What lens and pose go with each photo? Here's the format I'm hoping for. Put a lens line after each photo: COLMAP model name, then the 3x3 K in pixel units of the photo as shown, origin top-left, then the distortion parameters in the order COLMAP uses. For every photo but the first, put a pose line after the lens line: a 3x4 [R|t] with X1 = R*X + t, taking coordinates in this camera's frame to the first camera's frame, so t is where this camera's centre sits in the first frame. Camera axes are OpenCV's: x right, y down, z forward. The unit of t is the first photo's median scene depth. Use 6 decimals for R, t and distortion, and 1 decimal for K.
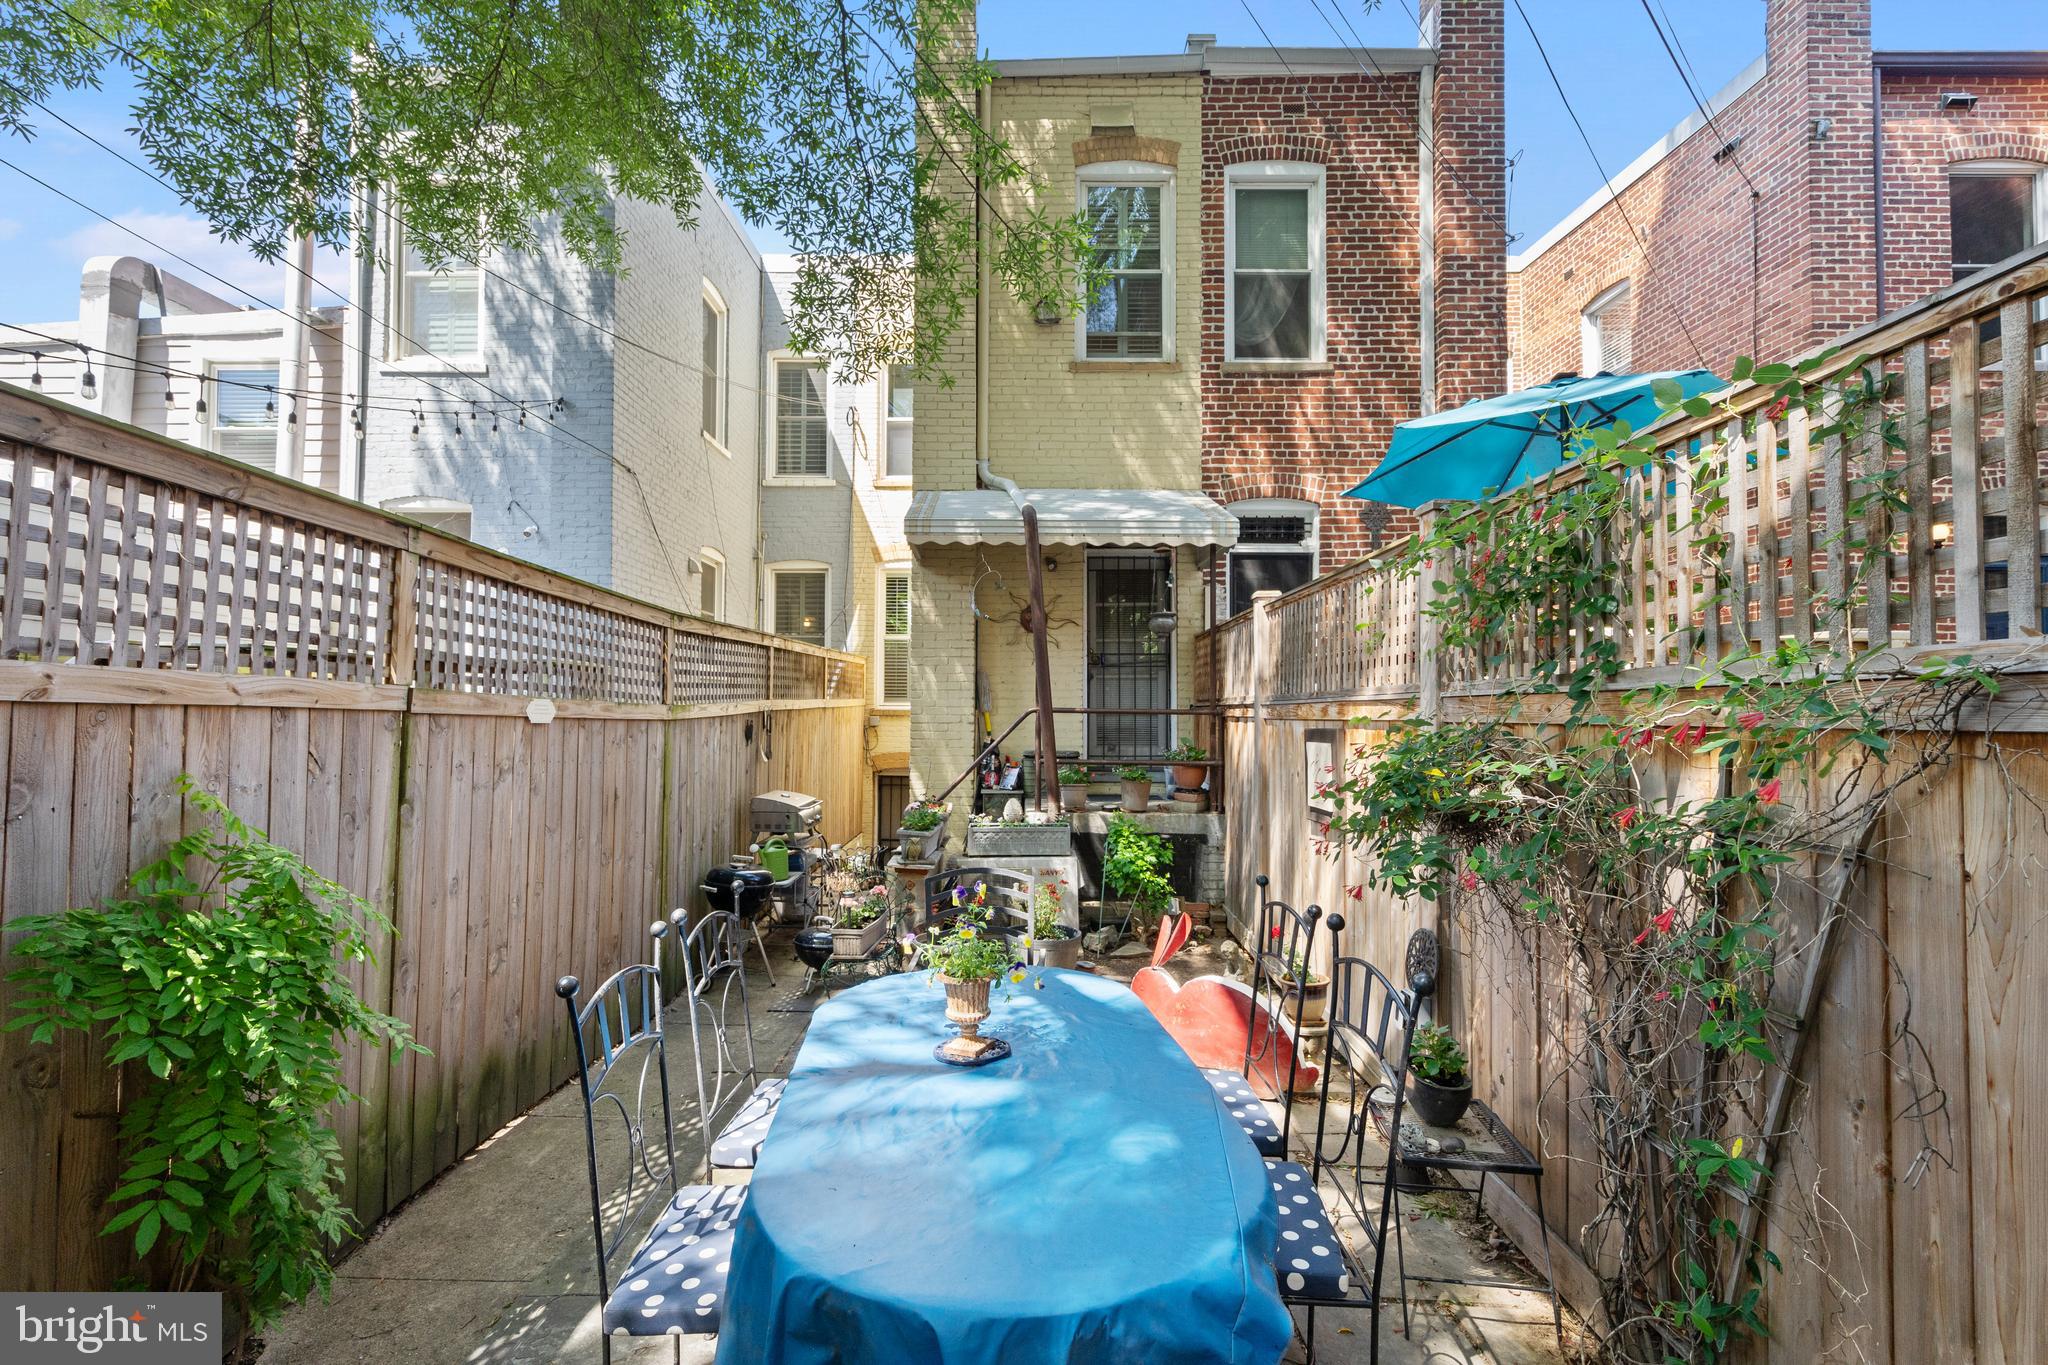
lens RADIAL K [[937.1, 0, 997.9], [0, 937.1, 684.3], [0, 0, 1]] dist [-0.002759, -0.000020]
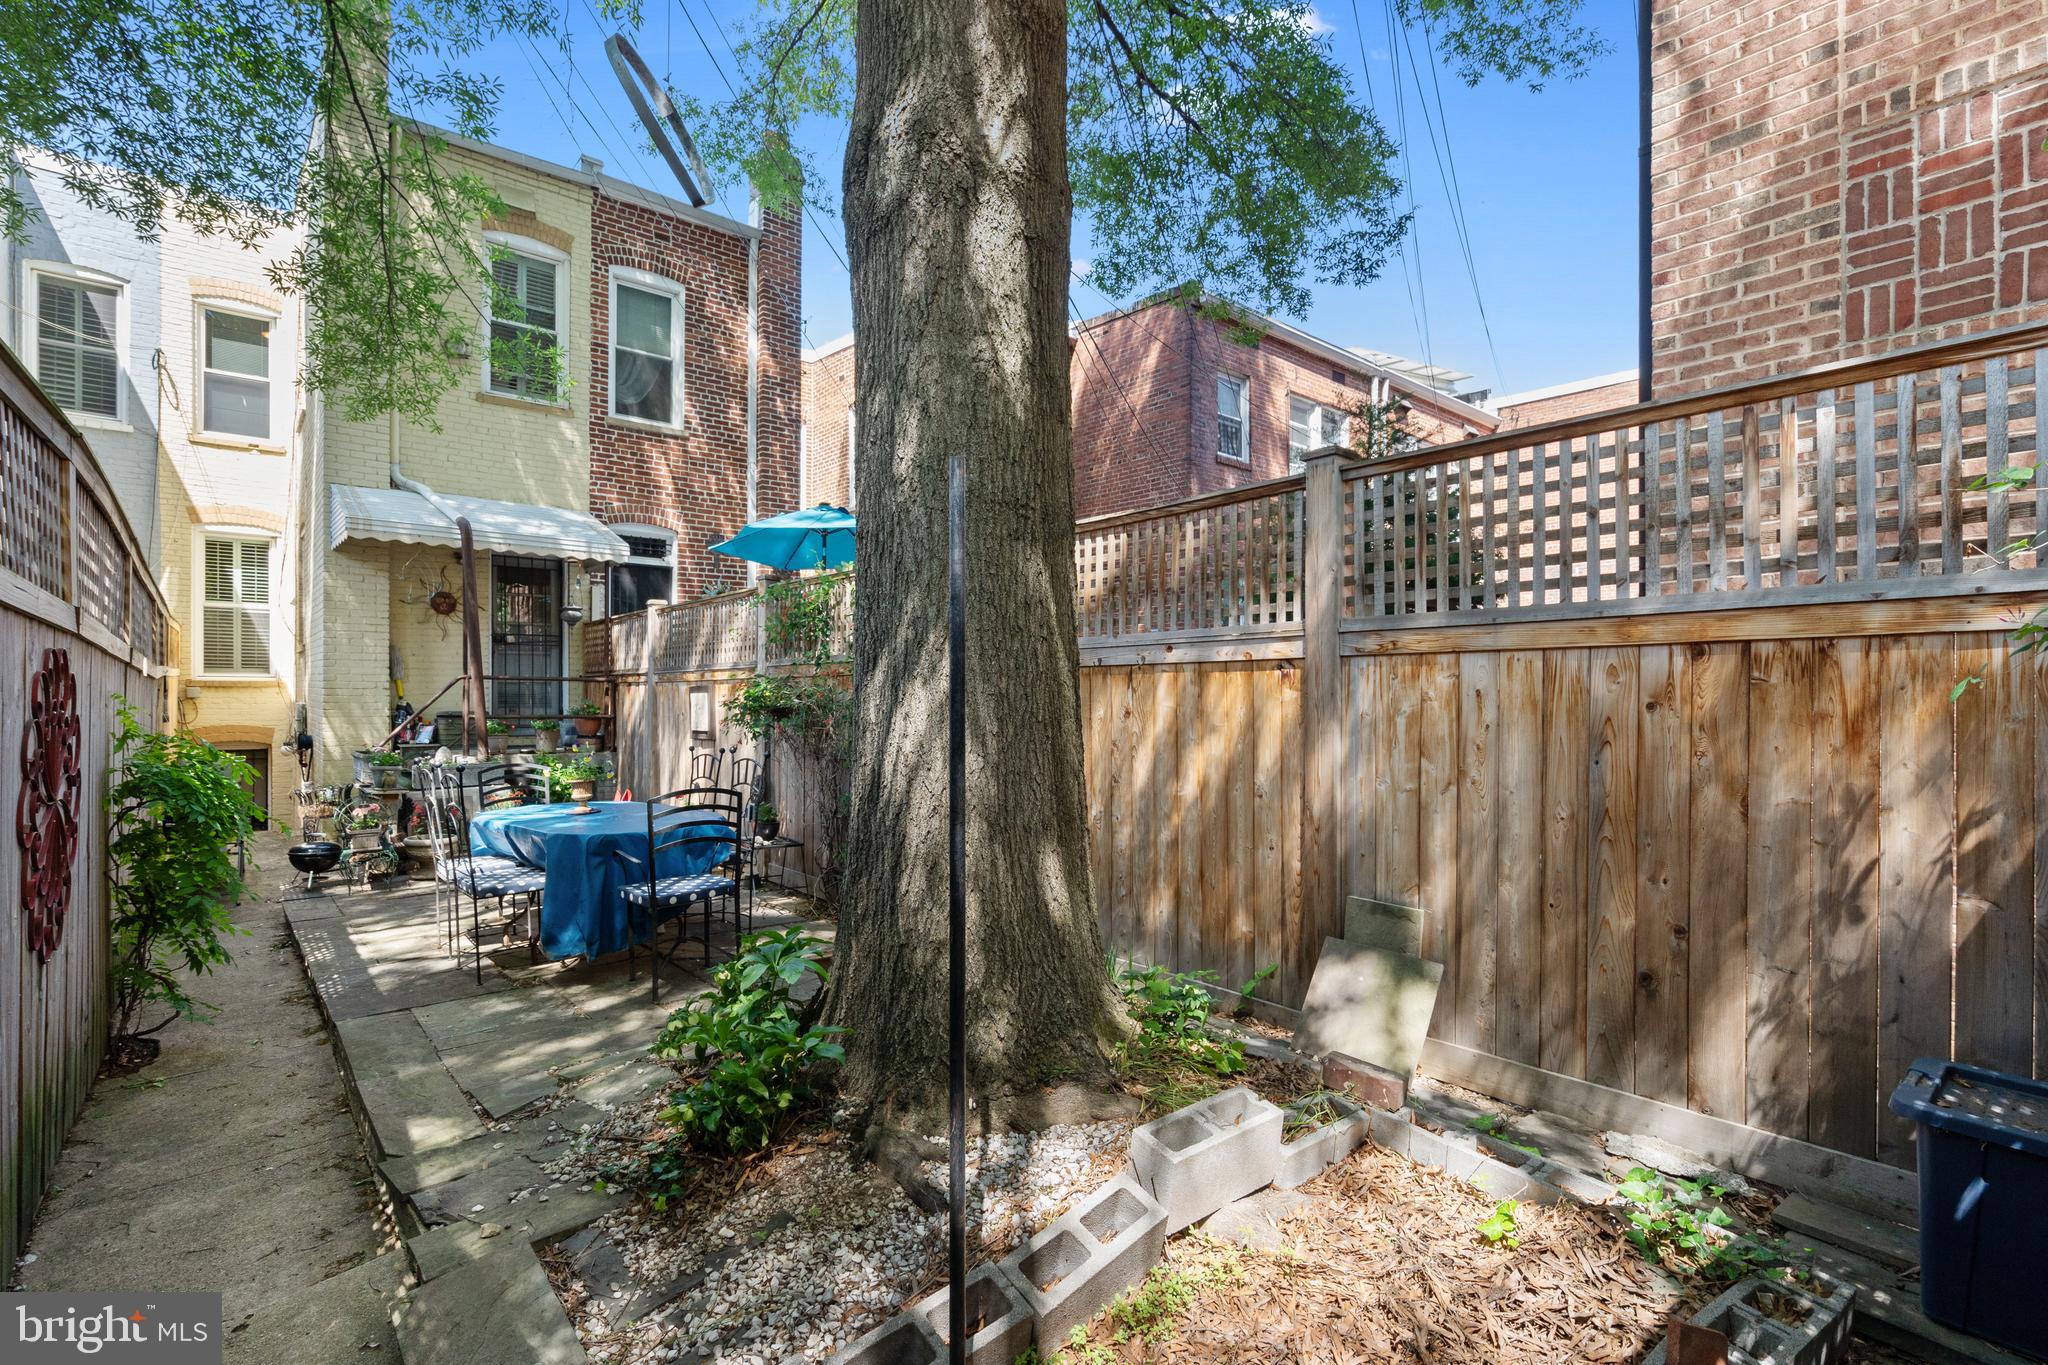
lens RADIAL K [[937.1, 0, 997.9], [0, 937.1, 684.3], [0, 0, 1]] dist [-0.002759, -0.000020]
pose [[0.760952, 0.004221, 0.648794, -0.196285], [-0.017589, 0.999745, 0.014126, 0.005413], [-0.648569, -0.022161, 0.760833, -0.371565]]
